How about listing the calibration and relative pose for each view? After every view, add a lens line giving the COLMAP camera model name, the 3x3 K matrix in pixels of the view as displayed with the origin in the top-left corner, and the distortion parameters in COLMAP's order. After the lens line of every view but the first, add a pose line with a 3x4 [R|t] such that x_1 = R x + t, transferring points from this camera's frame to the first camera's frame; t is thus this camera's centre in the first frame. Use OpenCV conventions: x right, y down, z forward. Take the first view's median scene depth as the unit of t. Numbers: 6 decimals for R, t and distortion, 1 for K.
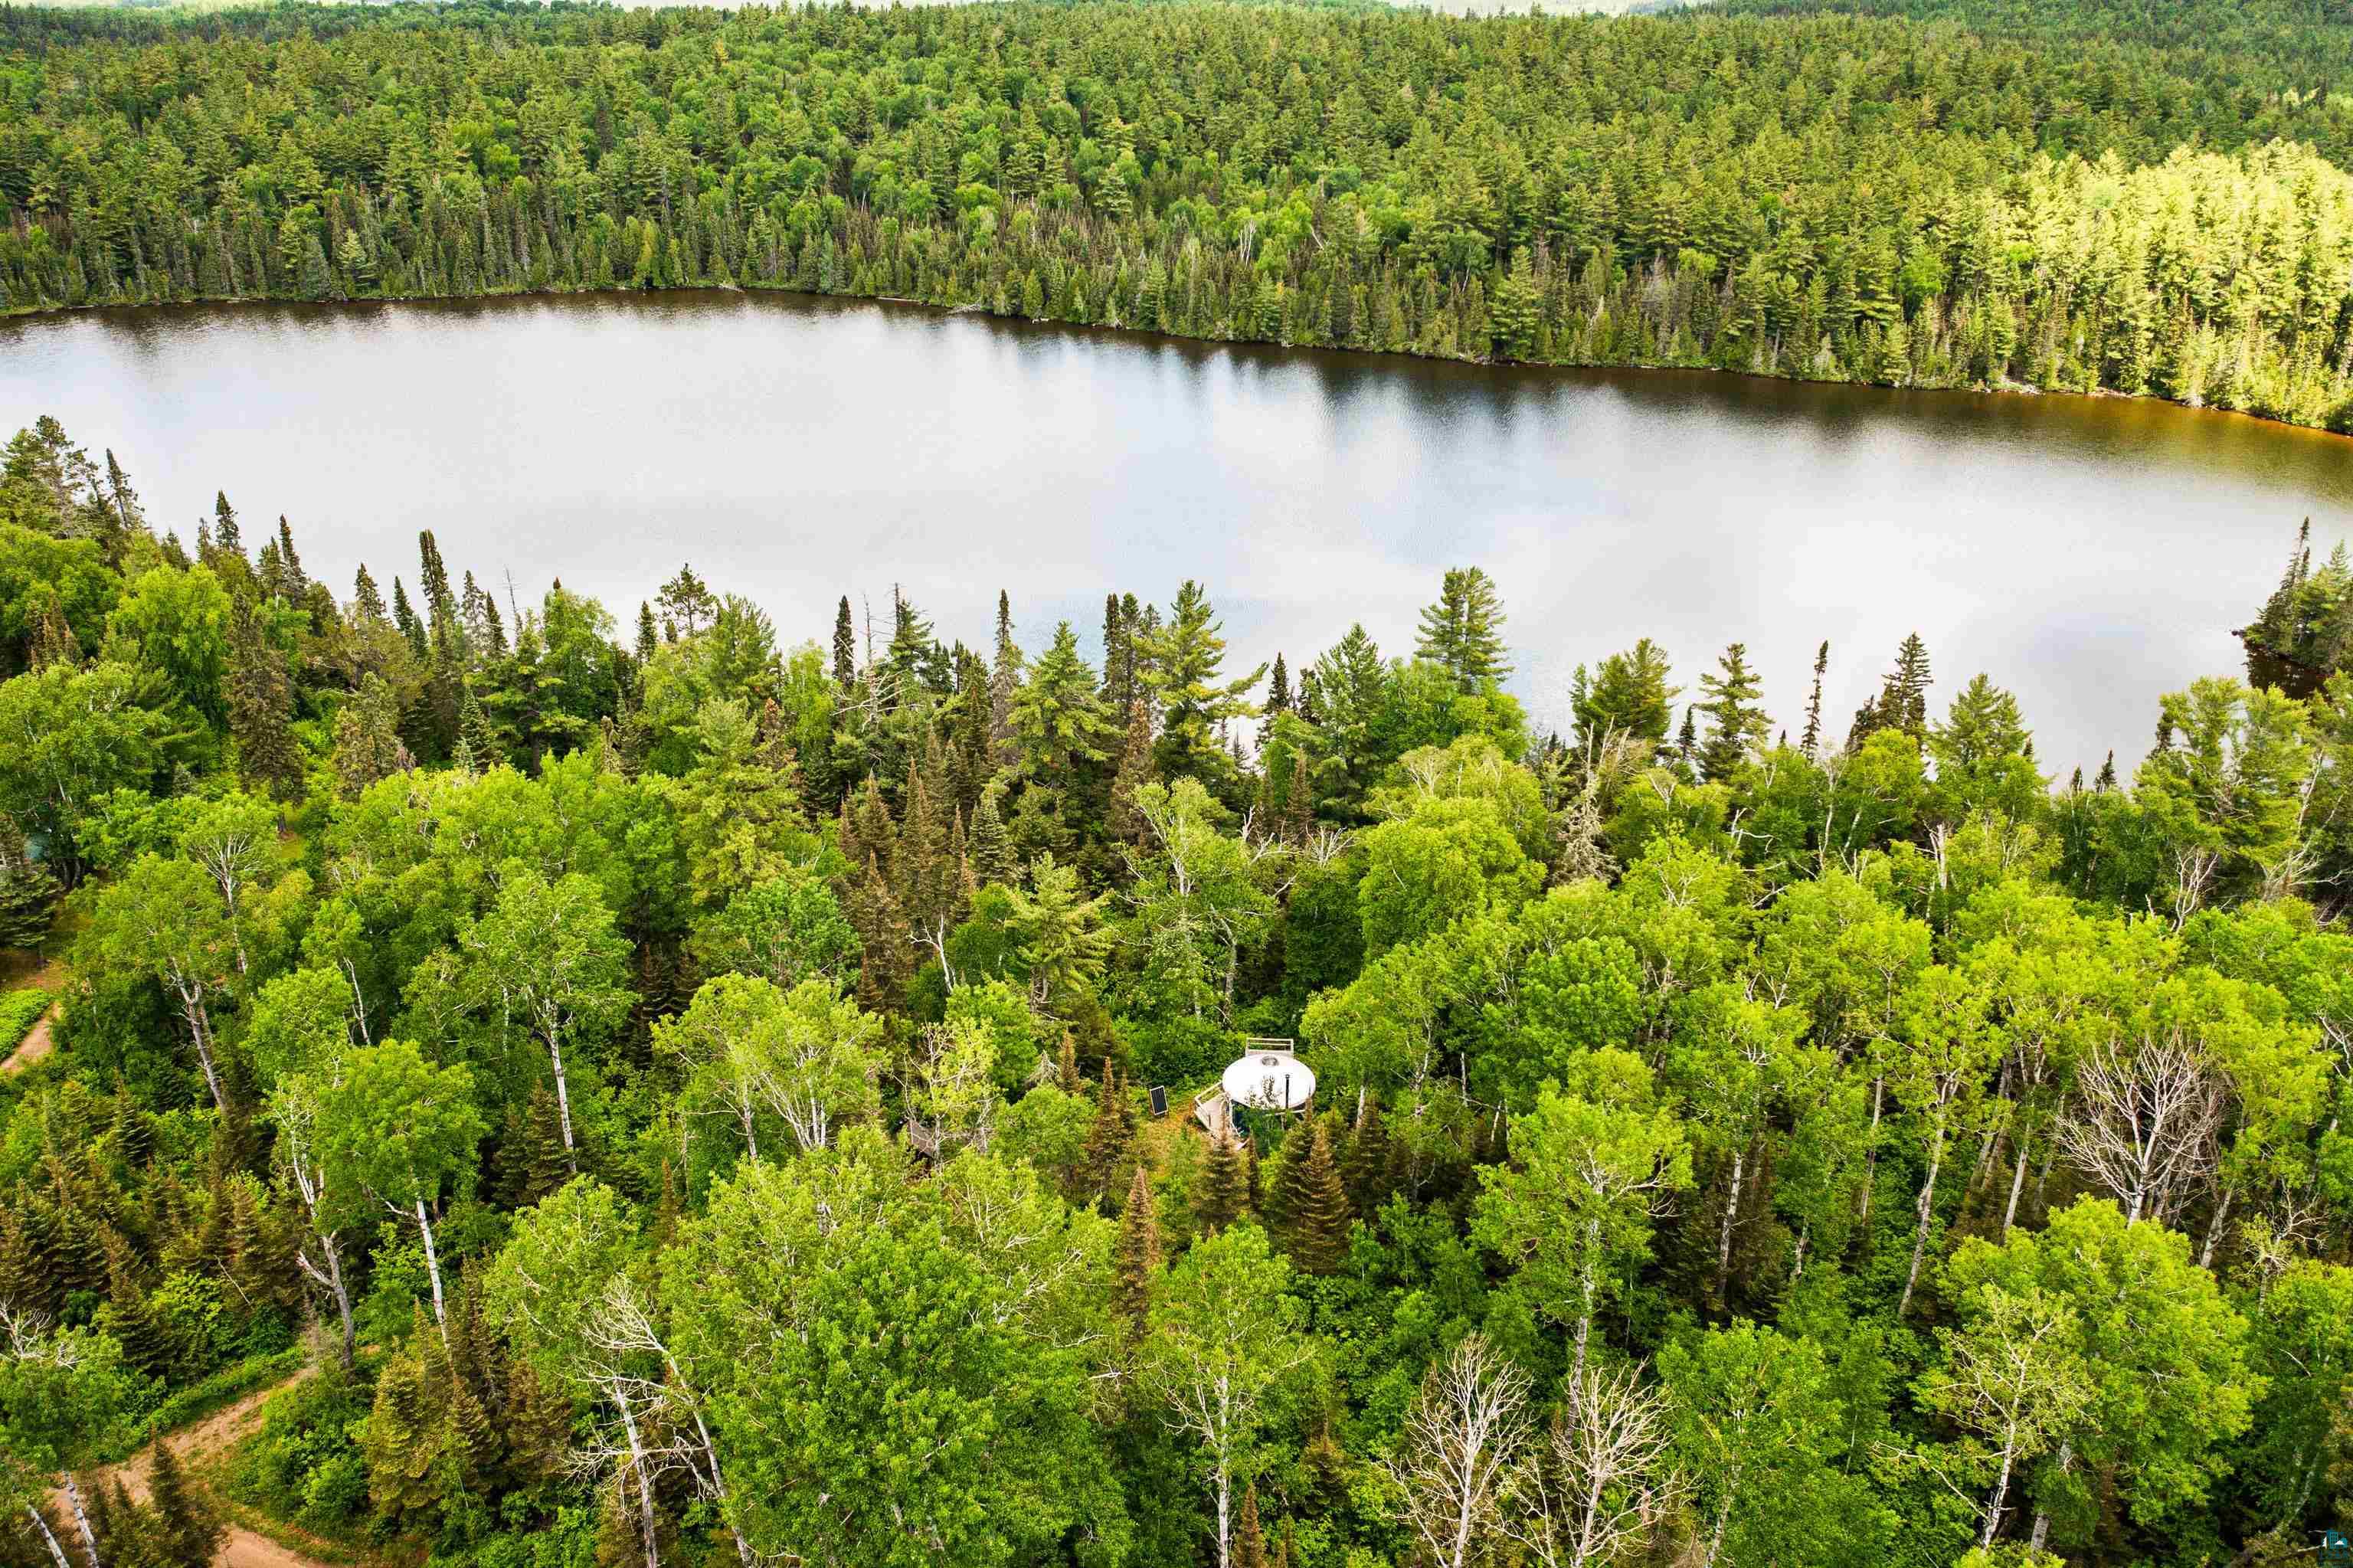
lens RADIAL K [[1849.8, 0, 1169.3], [0, 1849.8, 797.9], [0, 0, 1]] dist [-0.026710, 0.006616]
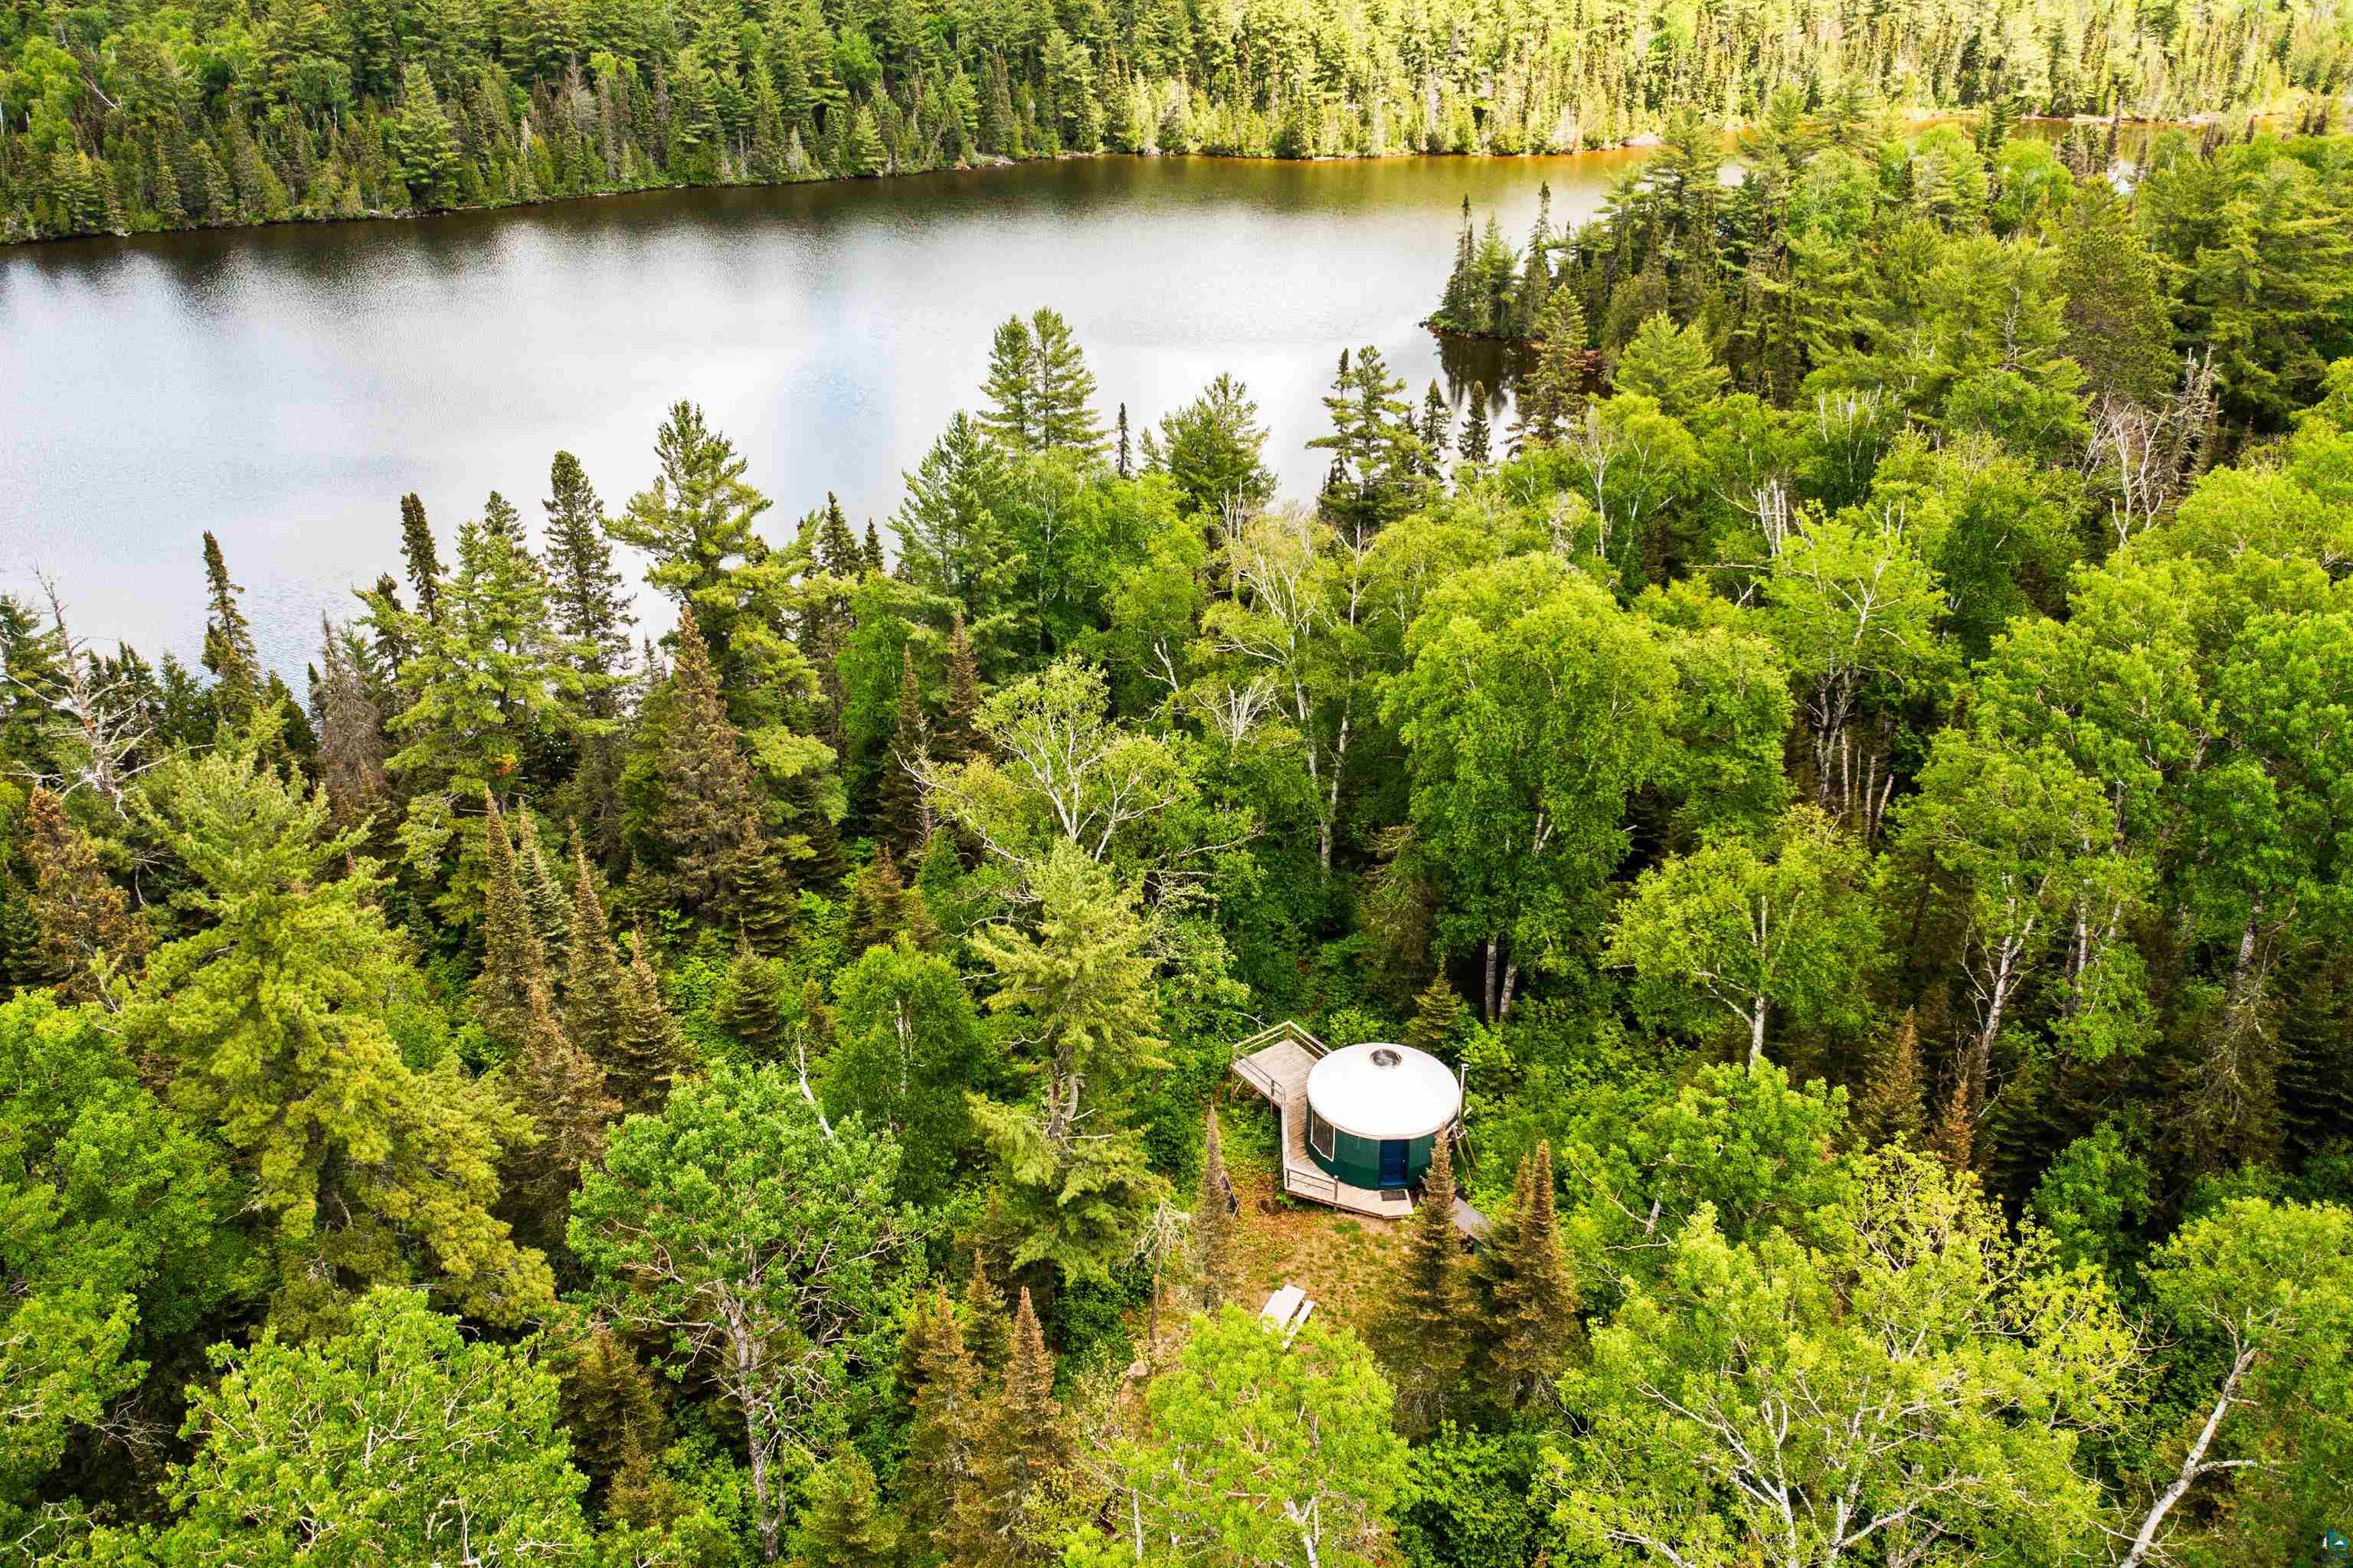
lens RADIAL K [[1849.8, 0, 1169.3], [0, 1849.8, 797.9], [0, 0, 1]] dist [-0.026710, 0.006616]
pose [[0.769292, -0.305164, 0.561307, -0.101629], [0.278515, 0.950863, 0.135237, -0.012871], [-0.574996, 0.052296, 0.816483, 0.180555]]
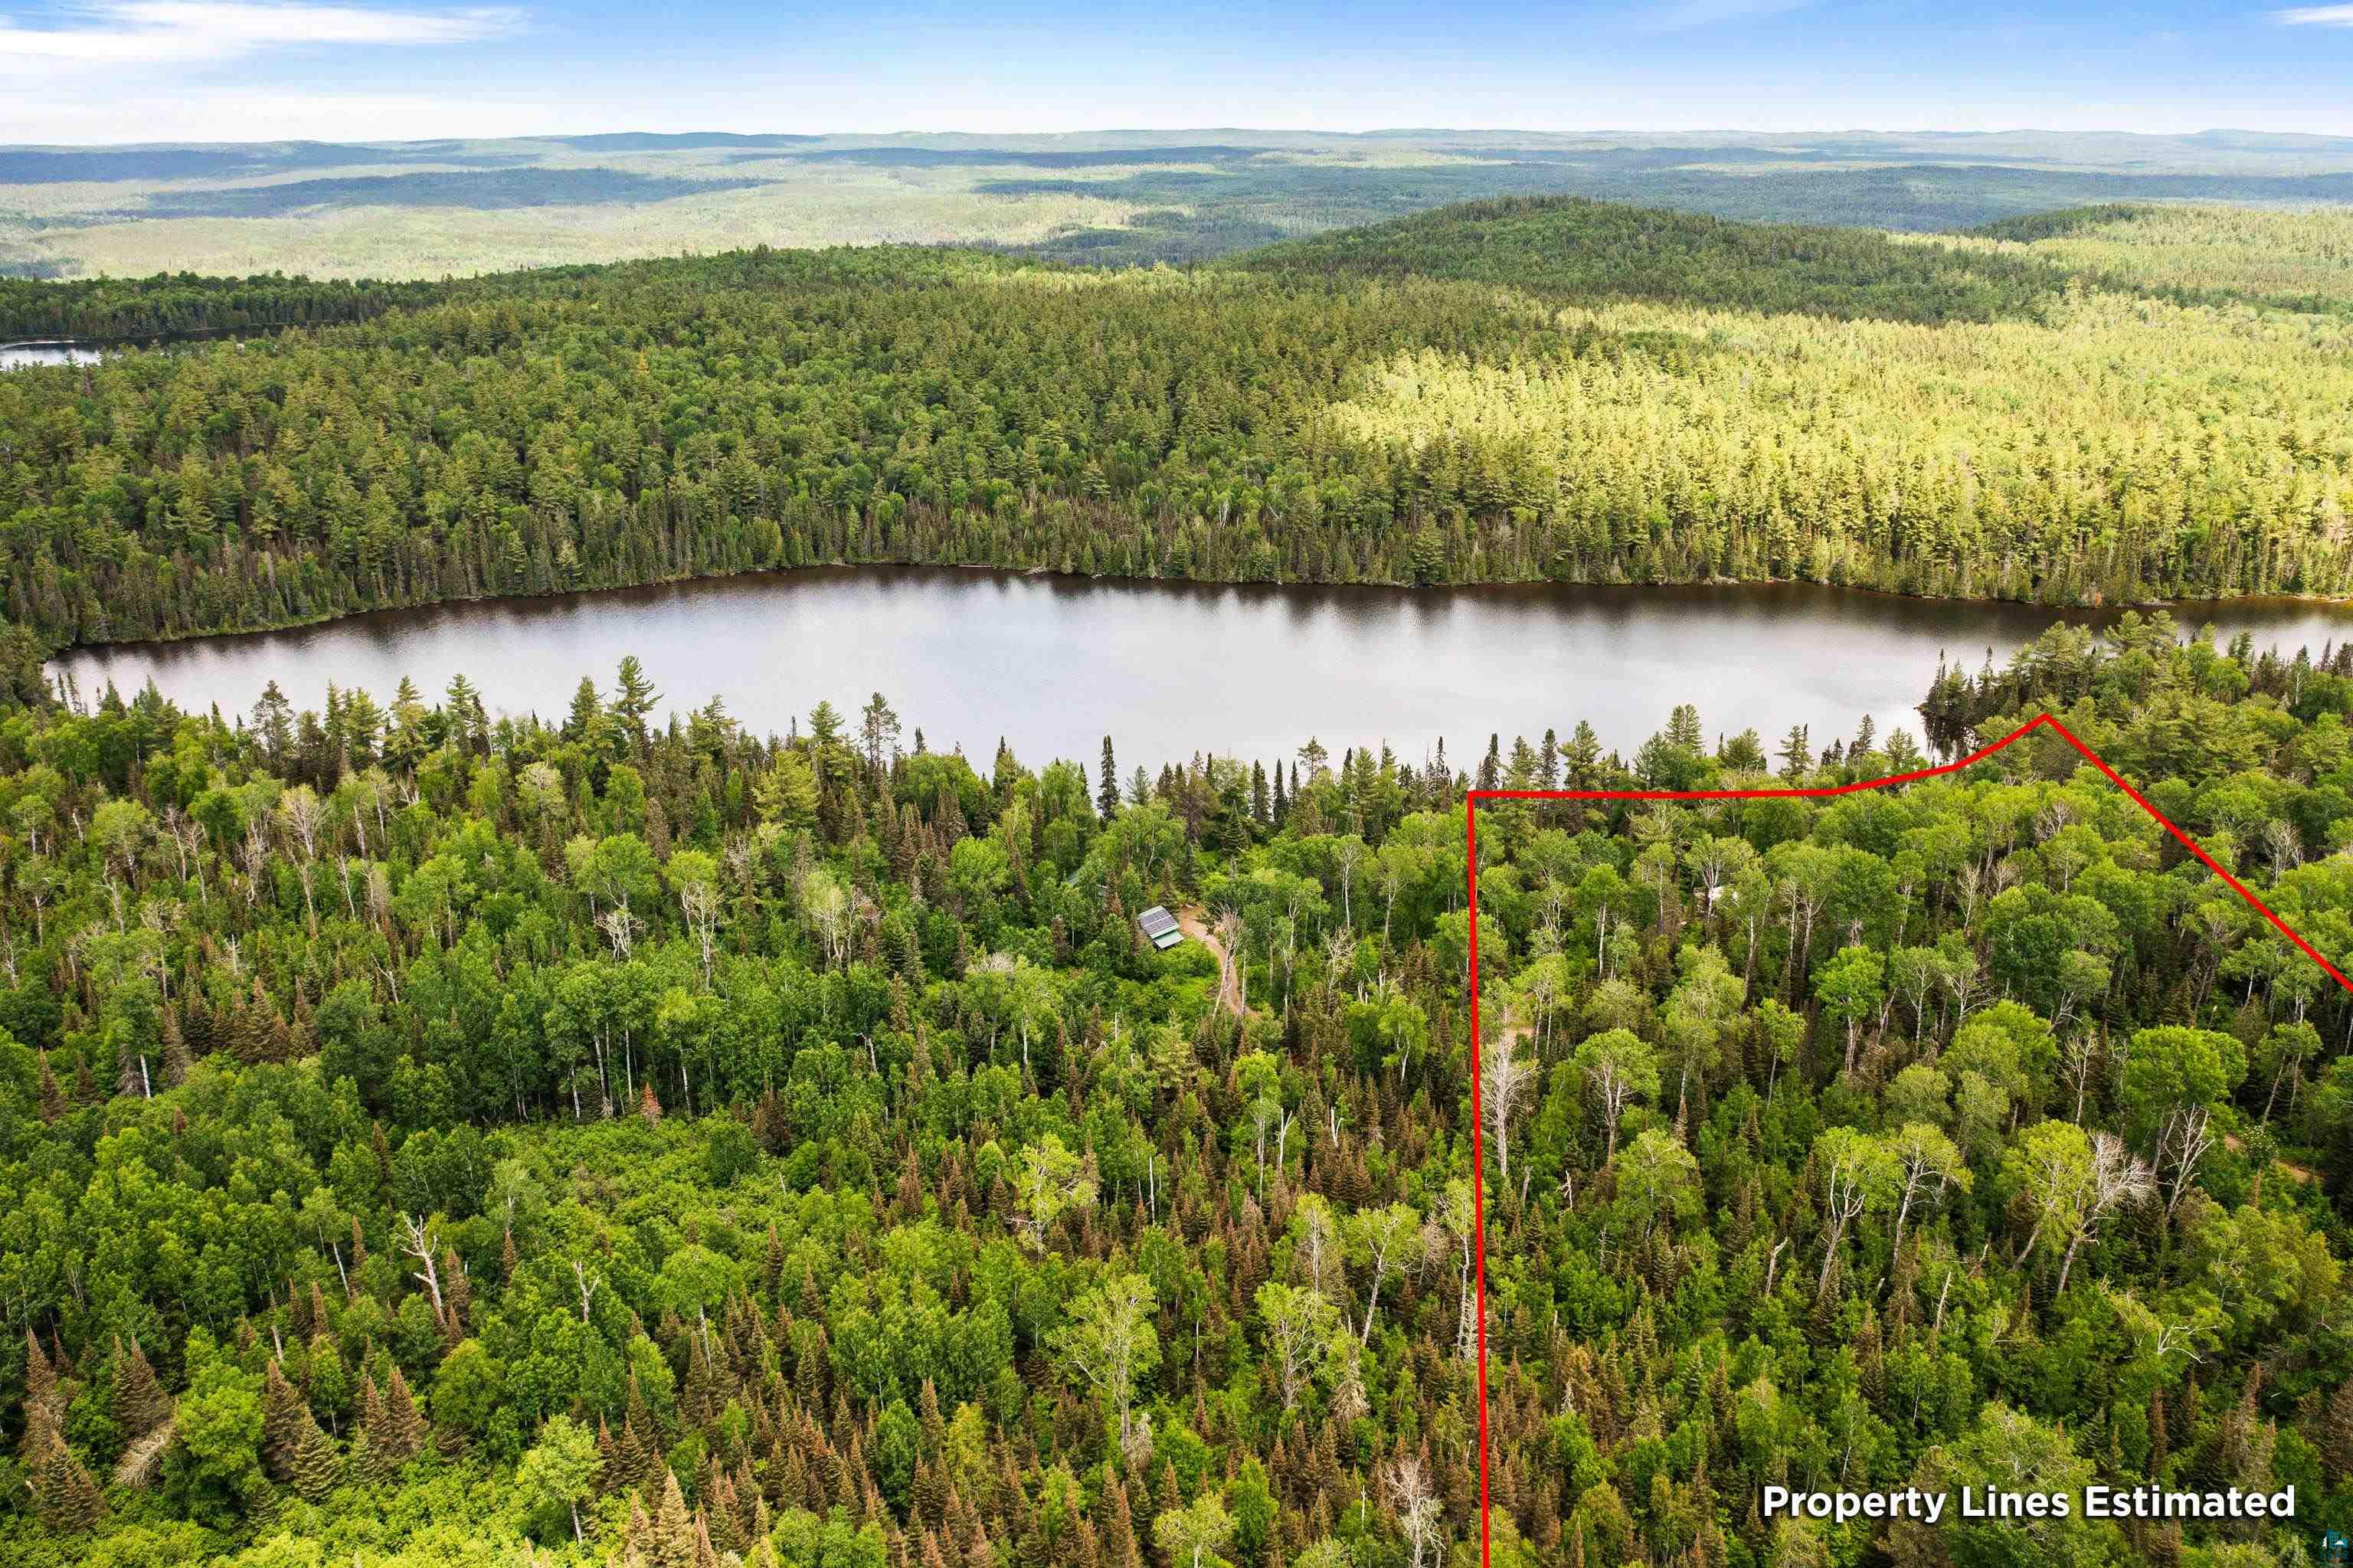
lens RADIAL K [[1849.8, 0, 1169.3], [0, 1849.8, 797.9], [0, 0, 1]] dist [-0.026710, 0.006616]
pose [[0.962878, -0.097384, 0.251758, -0.455665], [0.120593, 0.989599, -0.078429, 0.041808], [-0.241502, 0.105878, 0.964607, -0.462540]]
